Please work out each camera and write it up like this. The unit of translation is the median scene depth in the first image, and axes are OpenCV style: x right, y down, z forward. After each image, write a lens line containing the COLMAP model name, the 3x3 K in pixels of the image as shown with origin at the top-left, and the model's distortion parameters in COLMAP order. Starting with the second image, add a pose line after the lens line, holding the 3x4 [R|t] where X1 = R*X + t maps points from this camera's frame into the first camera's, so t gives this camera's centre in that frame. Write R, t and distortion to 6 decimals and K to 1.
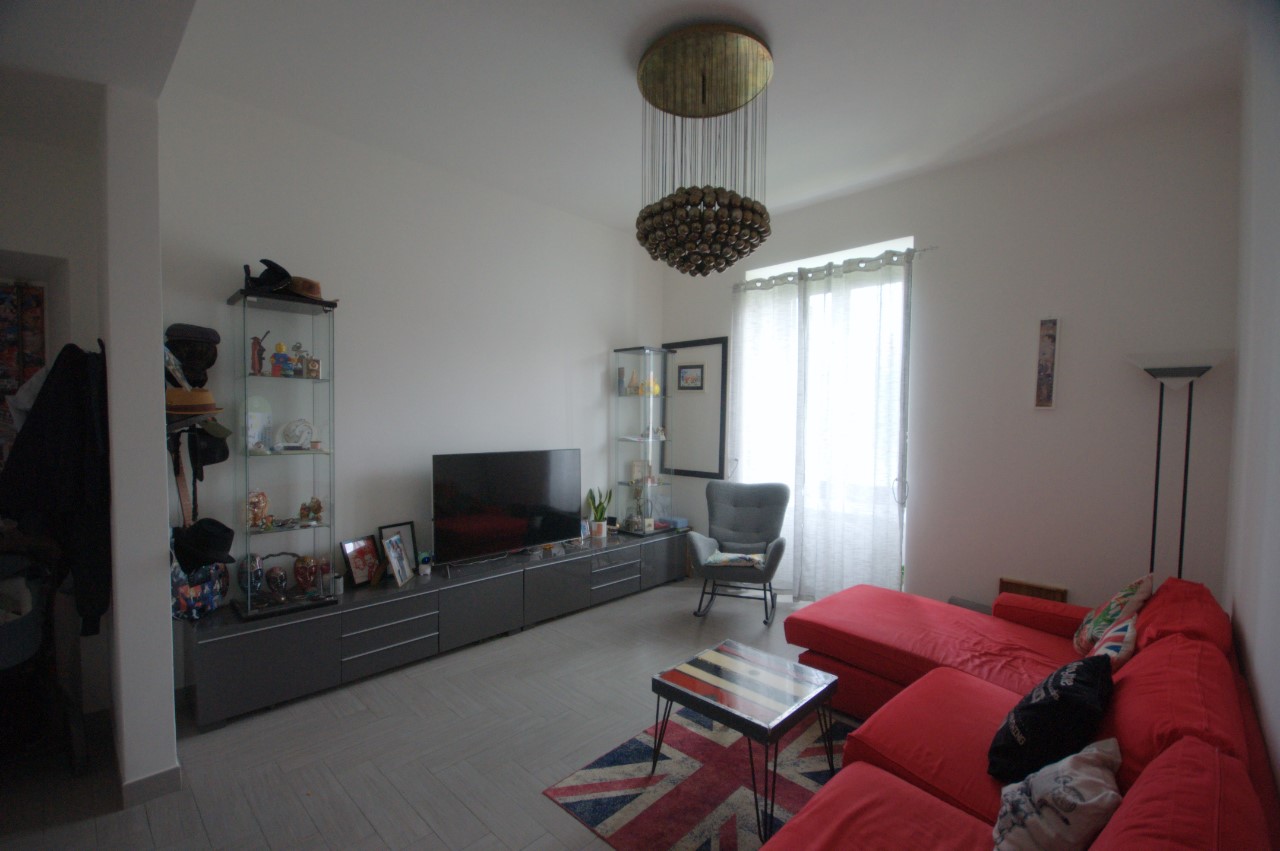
lens RADIAL K [[572.4, 0, 641.5], [0, 572.4, 446.7], [0, 0, 1]] dist [-0.000134, -0.000428]
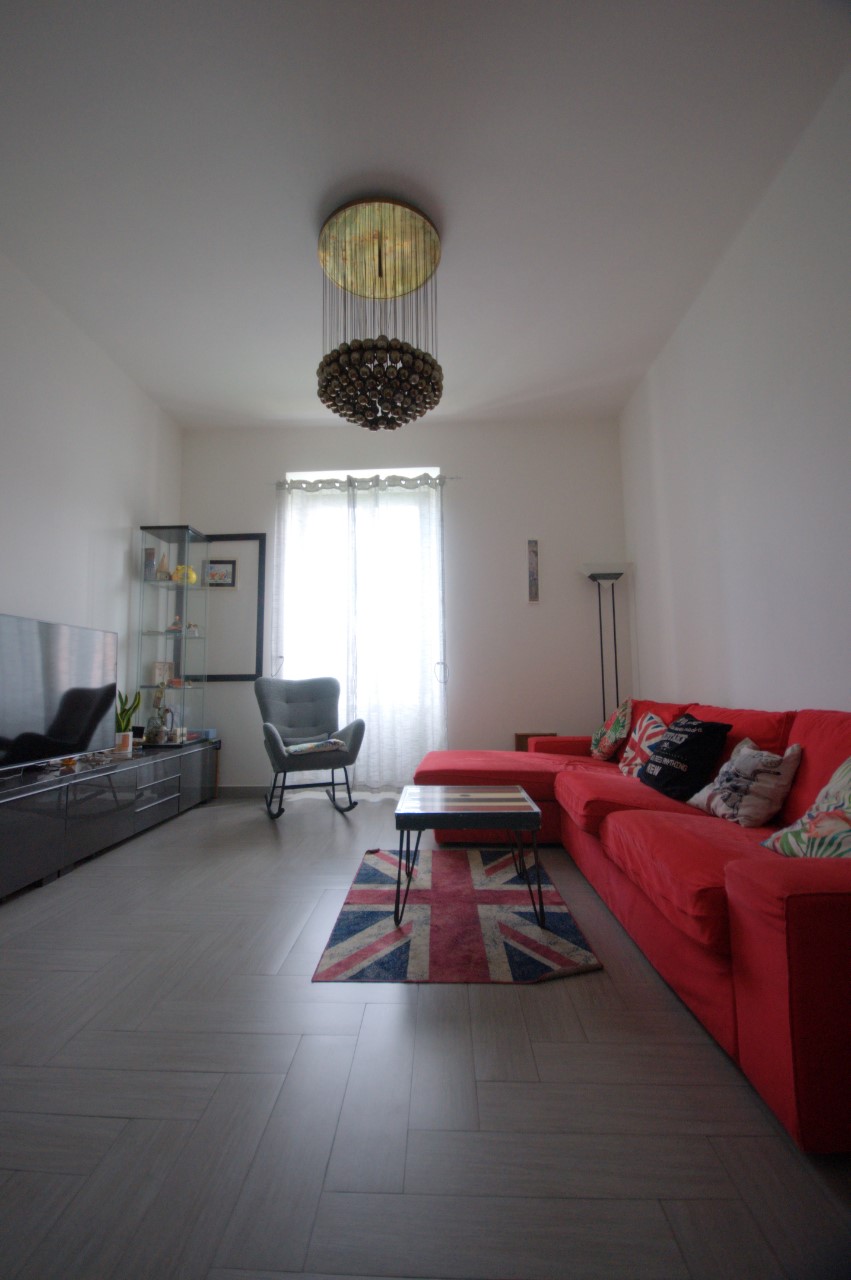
lens RADIAL K [[558.5, 0, 425.5], [0, 558.5, 640.0], [0, 0, 1]] dist [0.000156, 0.000290]
pose [[0.740540, 0.034637, 0.671119, -0.332490], [0.061757, 0.990937, -0.119287, 0.140899], [-0.669169, 0.129783, 0.731689, 0.163295]]
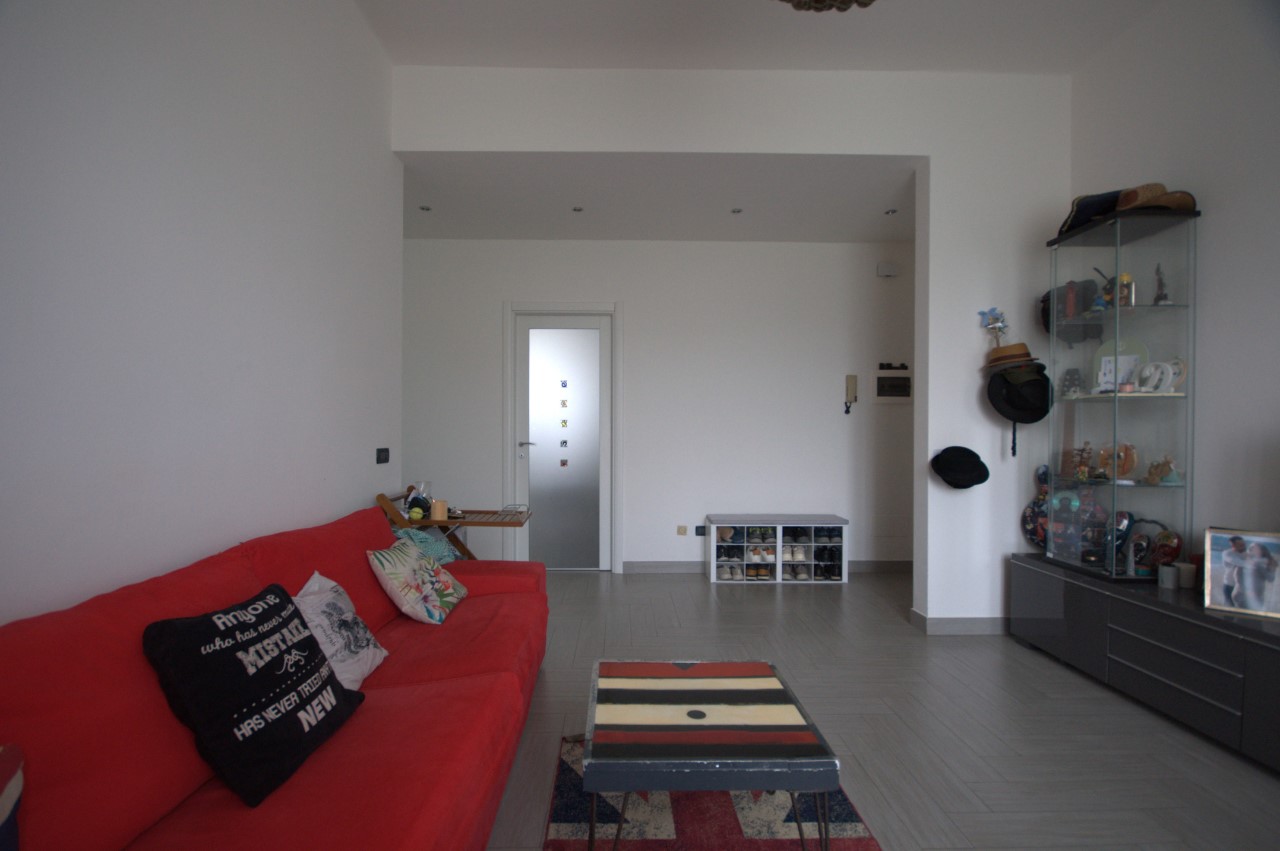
lens RADIAL K [[558.5, 0, 632.5], [0, 558.5, 434.1], [0, 0, 1]] dist [0.000156, 0.000290]
pose [[-0.705587, -0.008752, -0.708569, 0.401299], [-0.051464, 0.997916, 0.038922, 0.050462], [0.706752, 0.063928, -0.704567, 0.818183]]
